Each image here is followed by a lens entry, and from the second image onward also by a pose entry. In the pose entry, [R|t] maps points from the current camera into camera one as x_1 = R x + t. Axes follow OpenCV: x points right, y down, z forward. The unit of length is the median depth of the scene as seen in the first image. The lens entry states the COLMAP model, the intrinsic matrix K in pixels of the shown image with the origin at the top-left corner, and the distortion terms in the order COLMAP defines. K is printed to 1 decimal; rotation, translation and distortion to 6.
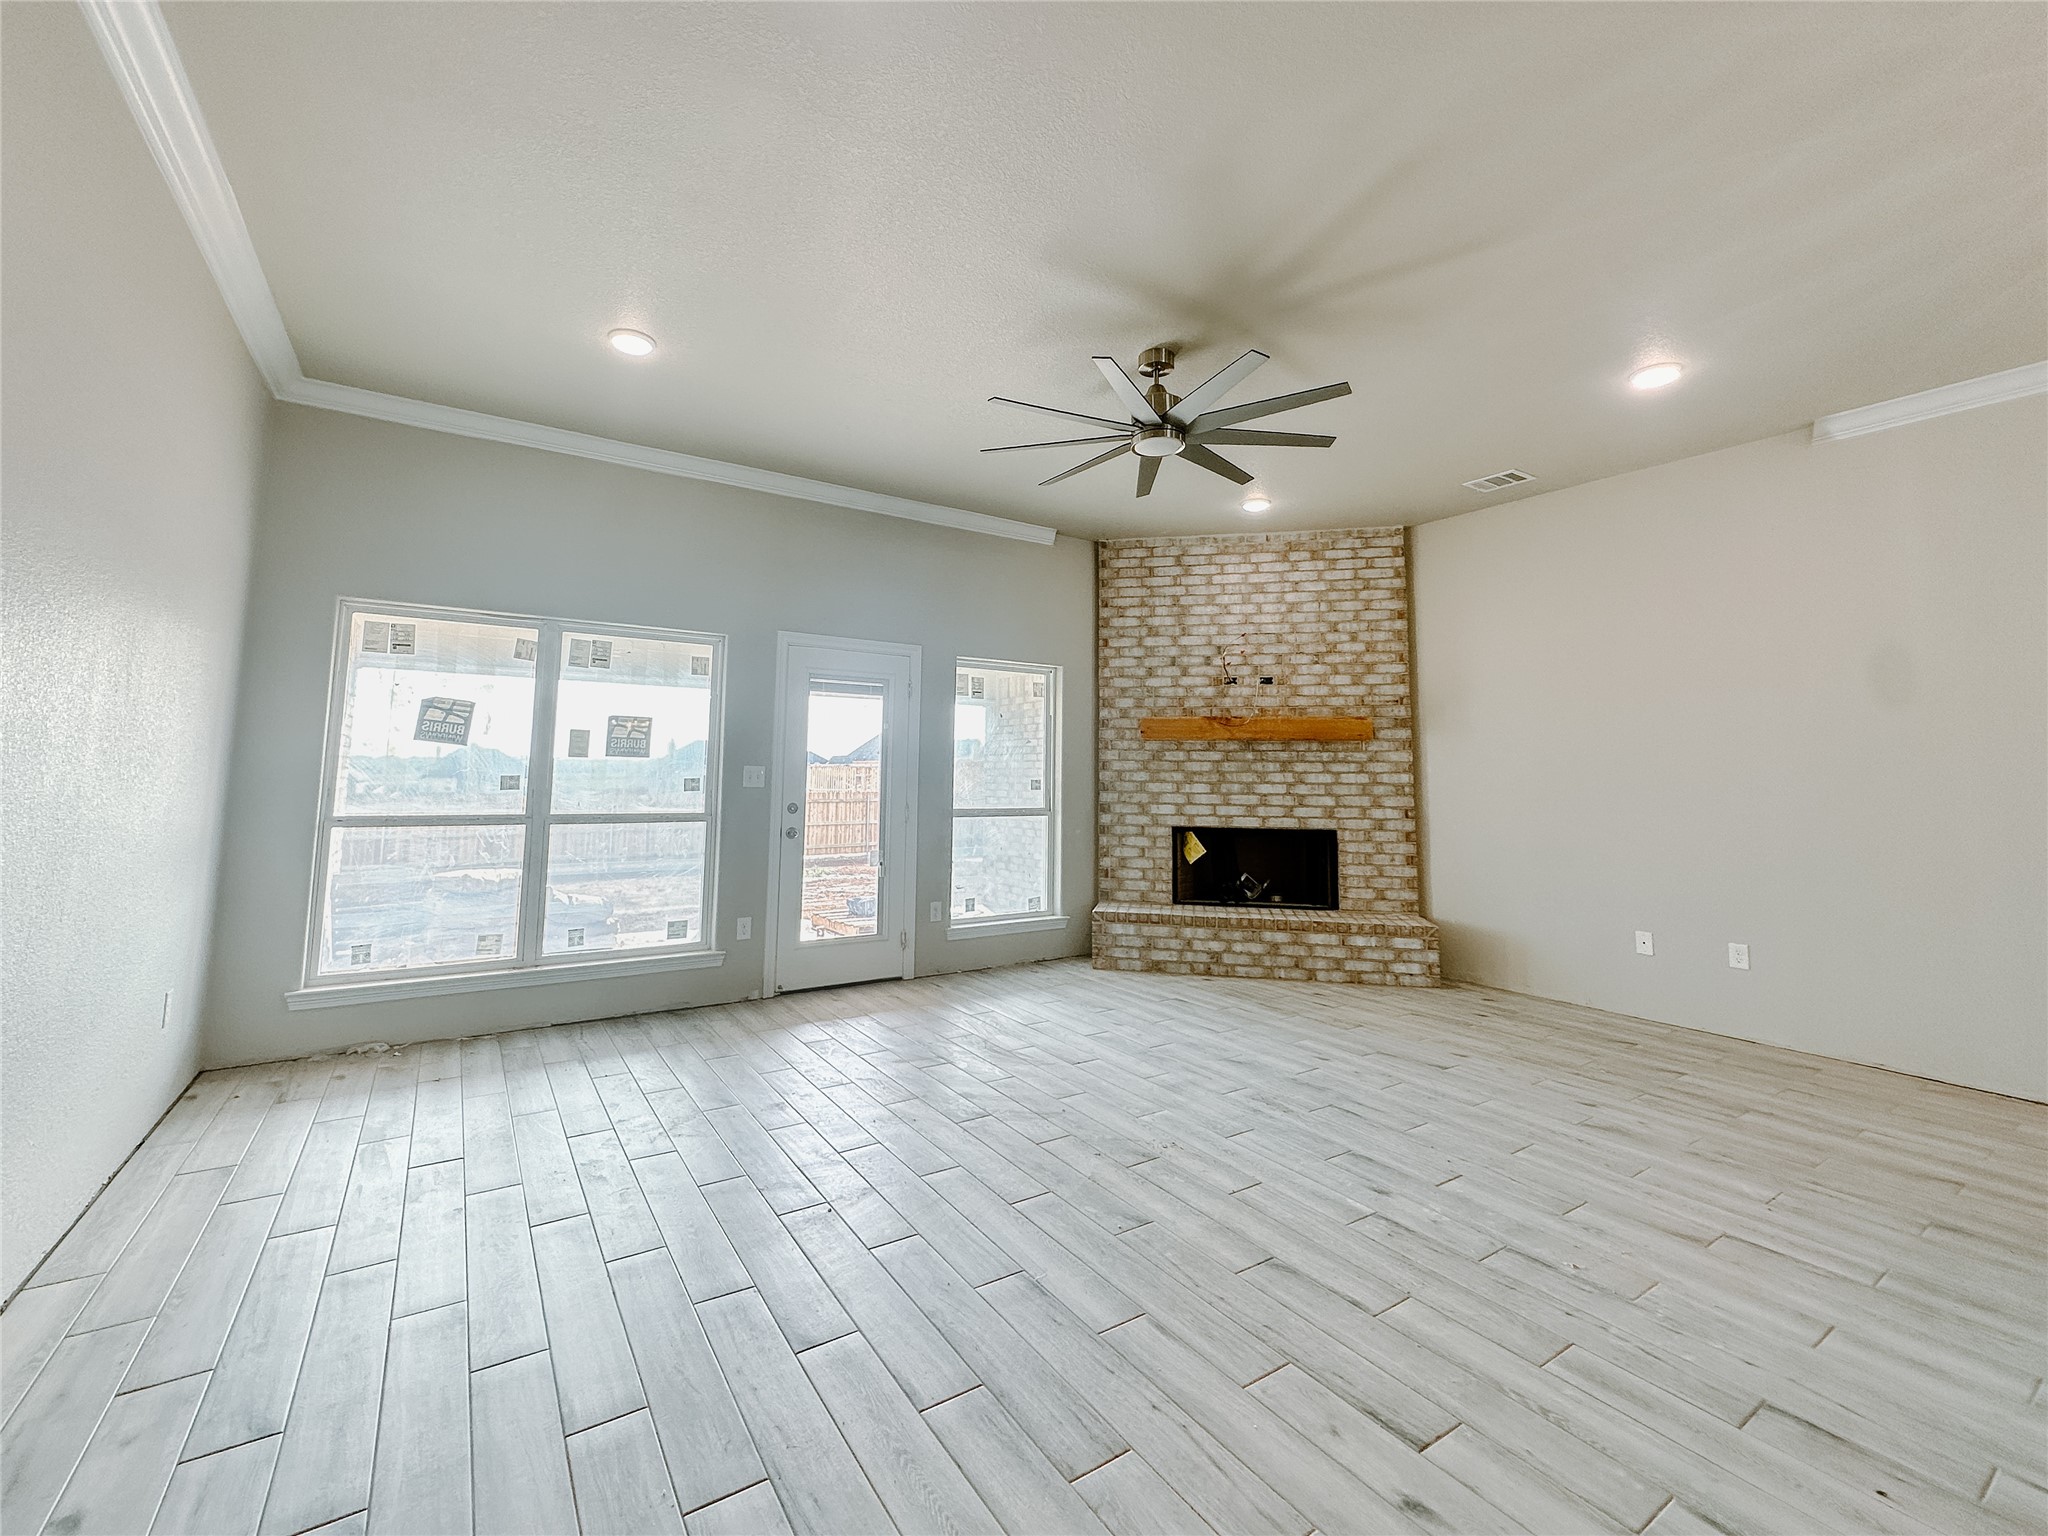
lens RADIAL K [[852.1, 0, 1006.2], [0, 852.1, 685.1], [0, 0, 1]] dist [-0.002345, -0.000343]
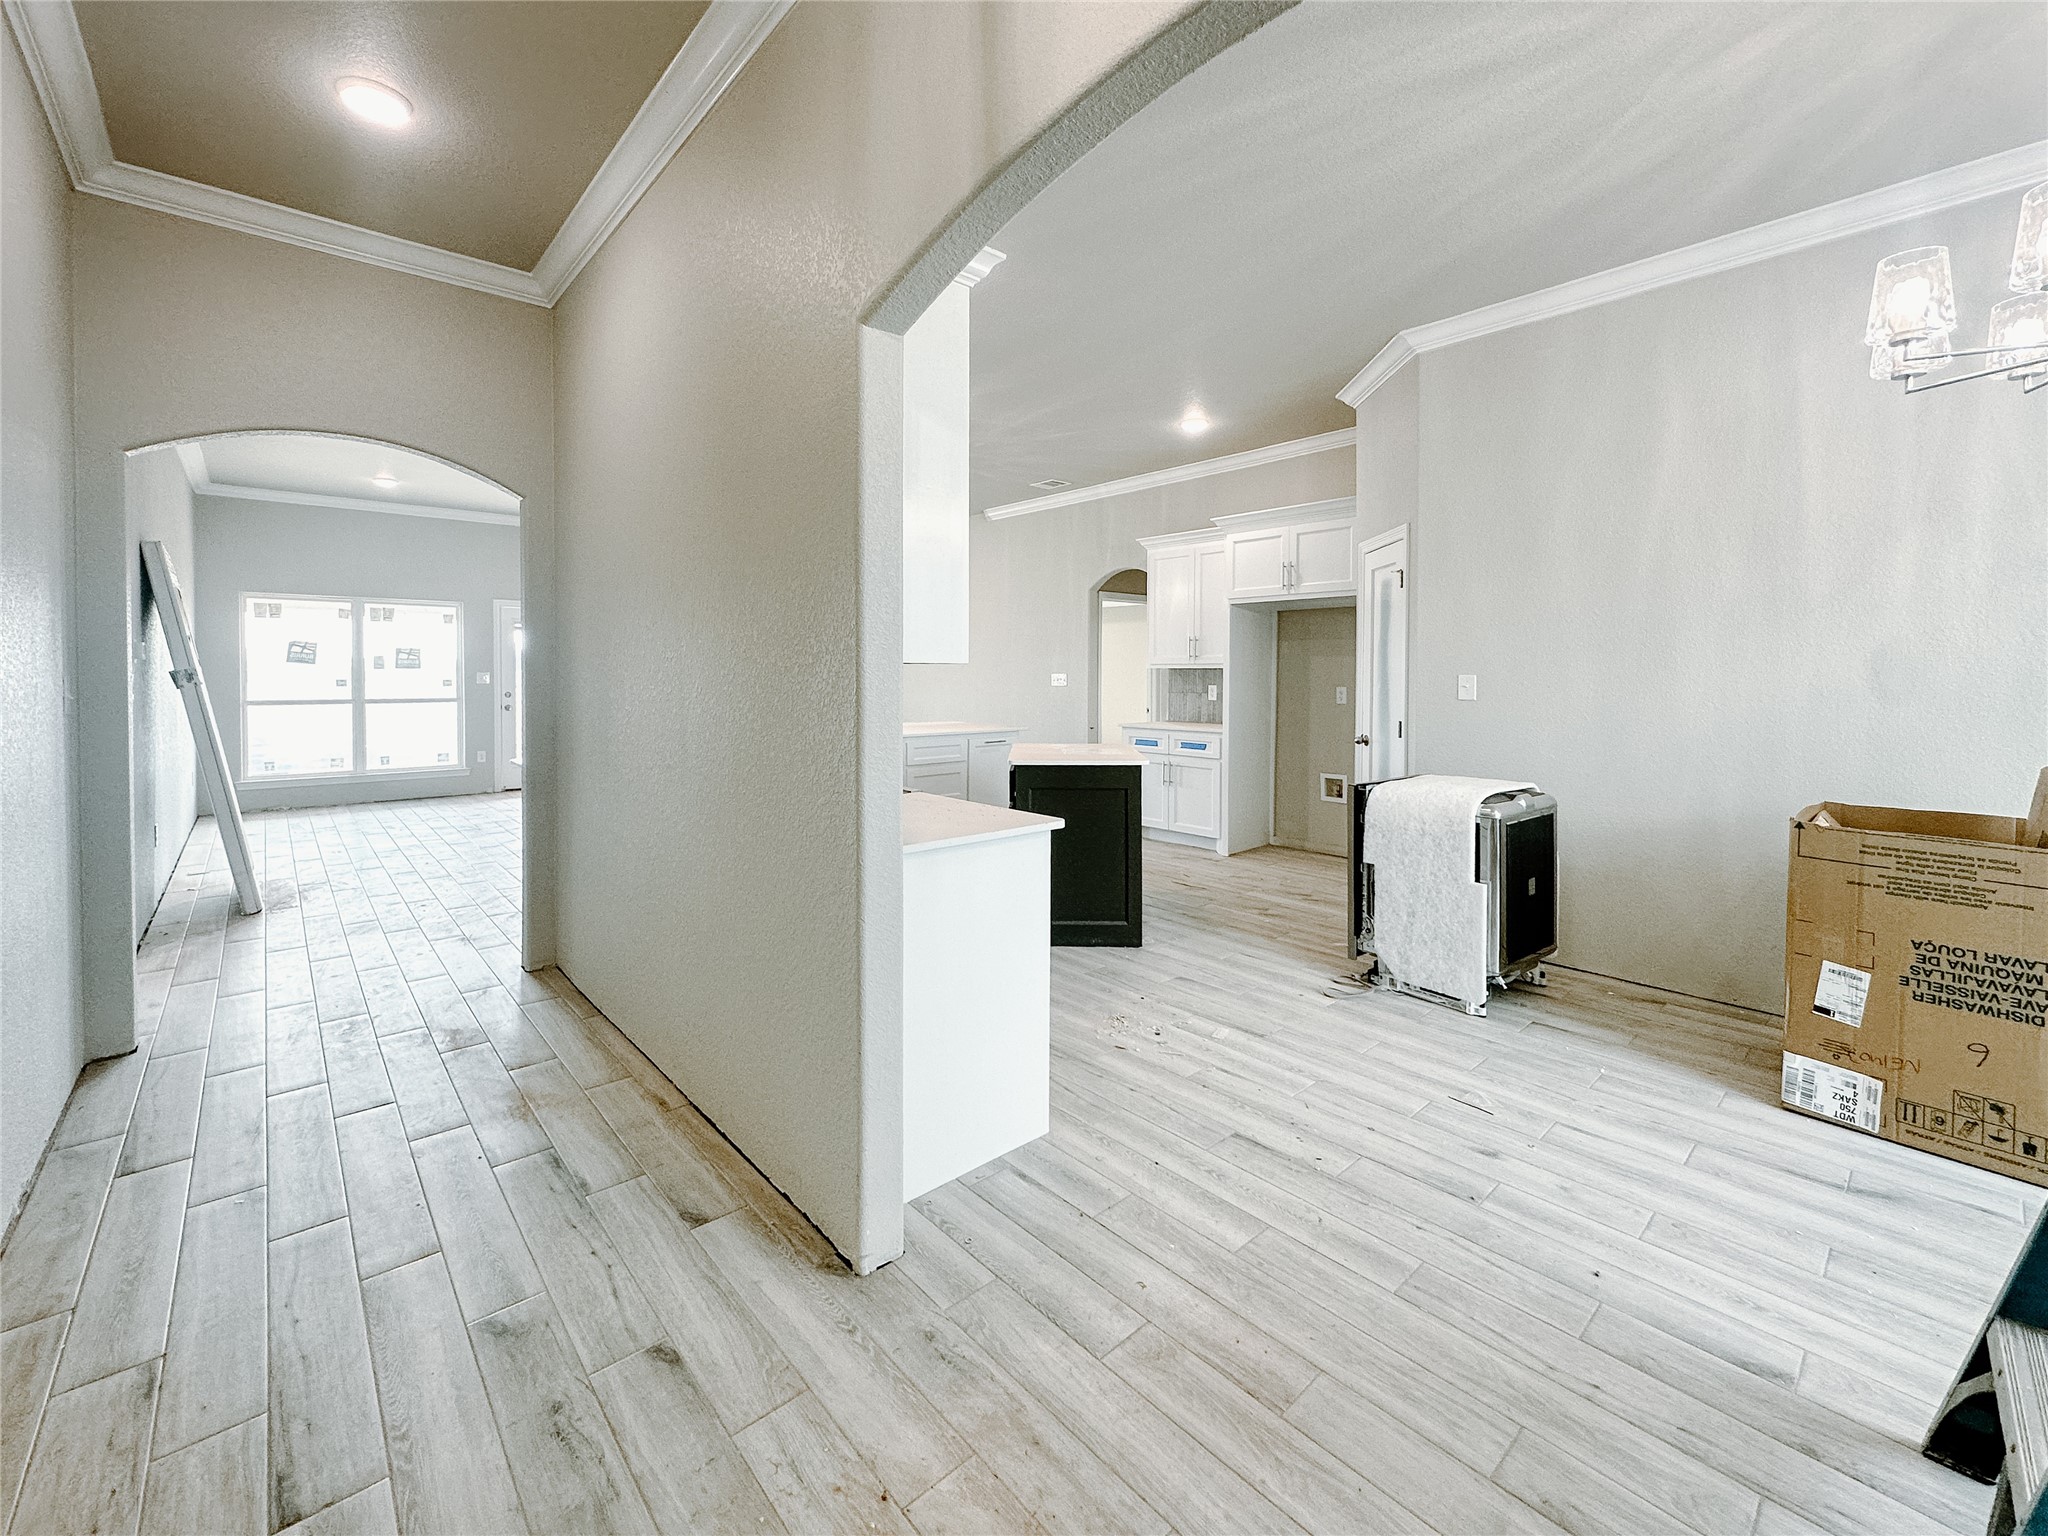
lens RADIAL K [[852.1, 0, 1006.2], [0, 852.1, 685.1], [0, 0, 1]] dist [-0.002345, -0.000343]
pose [[0.989608, -0.012192, 0.143271, 0.473367], [-0.005030, 0.992854, 0.119233, -0.088346], [-0.143701, -0.118715, 0.982475, -0.832576]]
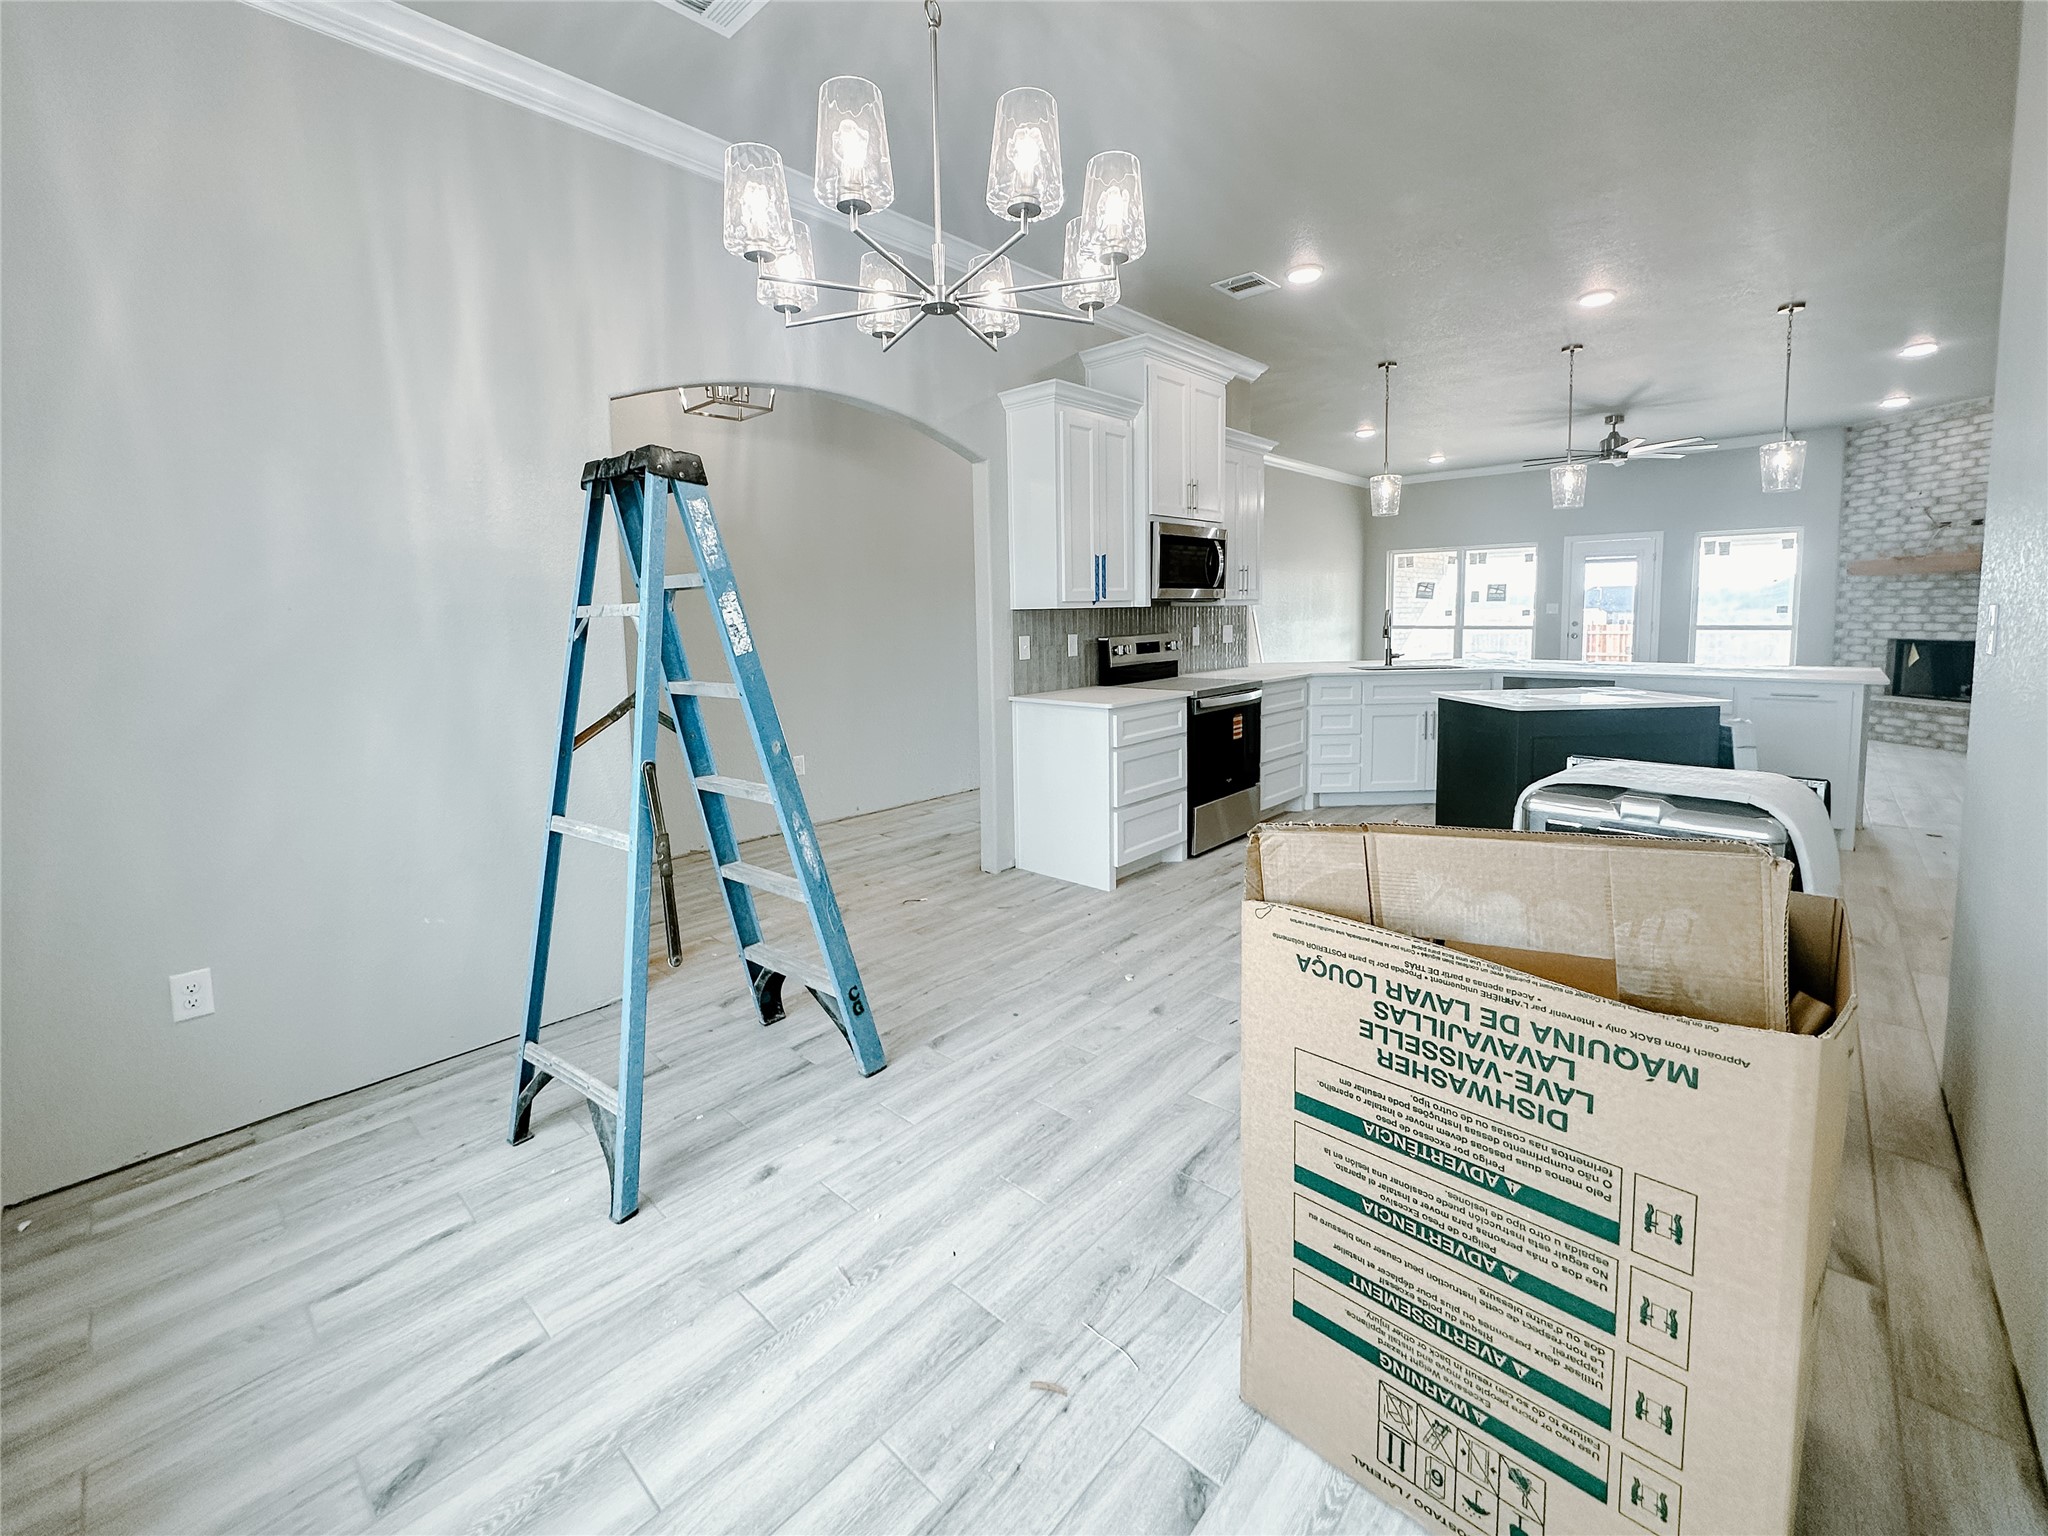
lens RADIAL K [[852.1, 0, 1006.2], [0, 852.1, 685.1], [0, 0, 1]] dist [-0.002345, -0.000343]
pose [[0.242701, 0.067387, -0.967758, 1.171562], [0.121122, 0.987673, 0.099150, -0.064371], [0.962510, -0.141281, 0.231547, -0.670658]]
